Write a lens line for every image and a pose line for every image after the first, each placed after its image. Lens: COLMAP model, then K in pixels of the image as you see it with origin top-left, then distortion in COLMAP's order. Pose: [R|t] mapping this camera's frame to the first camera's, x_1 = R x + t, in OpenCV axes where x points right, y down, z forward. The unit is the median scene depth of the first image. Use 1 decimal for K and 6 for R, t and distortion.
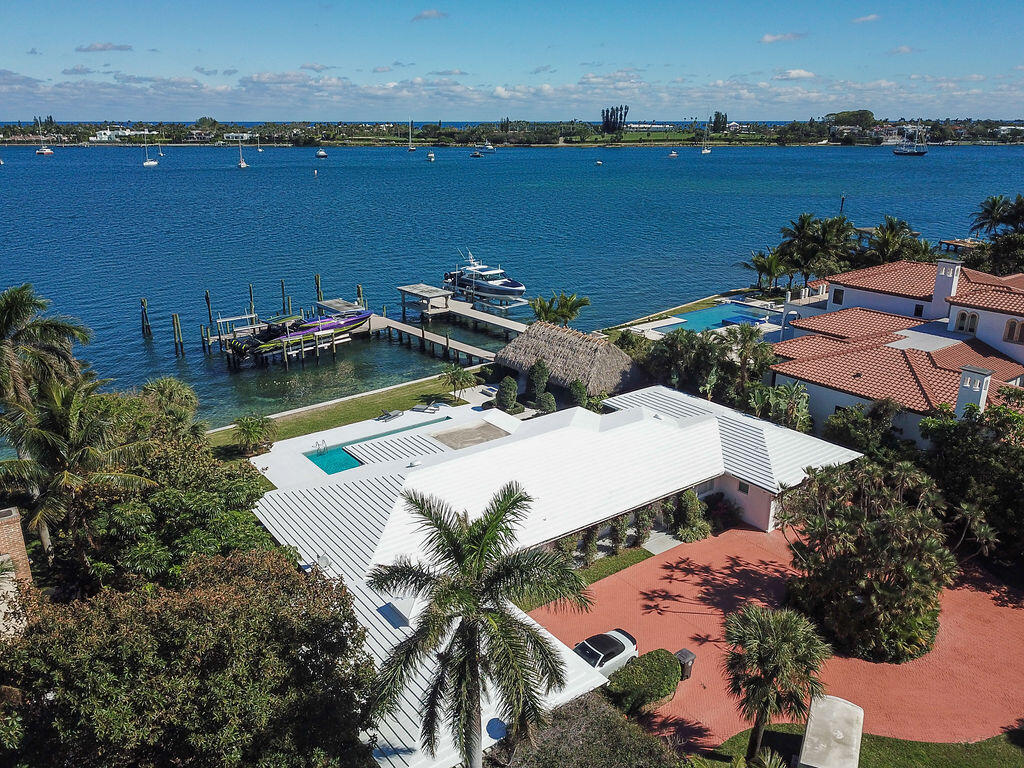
lens RADIAL K [[781.3, 0, 512.0], [0, 781.3, 384.0], [0, 0, 1]] dist [0.001556, -0.000516]
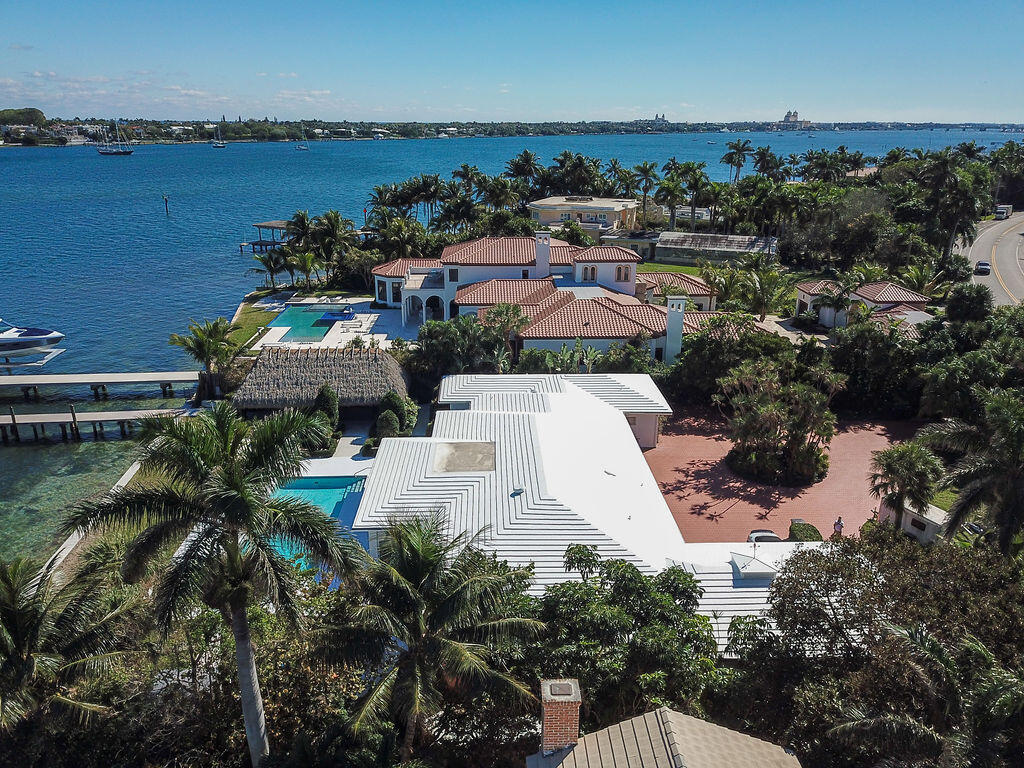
lens RADIAL K [[781.3, 0, 512.0], [0, 781.3, 384.0], [0, 0, 1]] dist [0.001556, -0.000516]
pose [[0.566548, -0.253539, 0.784054, -0.268698], [0.253063, 0.959043, 0.127265, -0.045397], [-0.784208, 0.126313, 0.607505, 0.136287]]
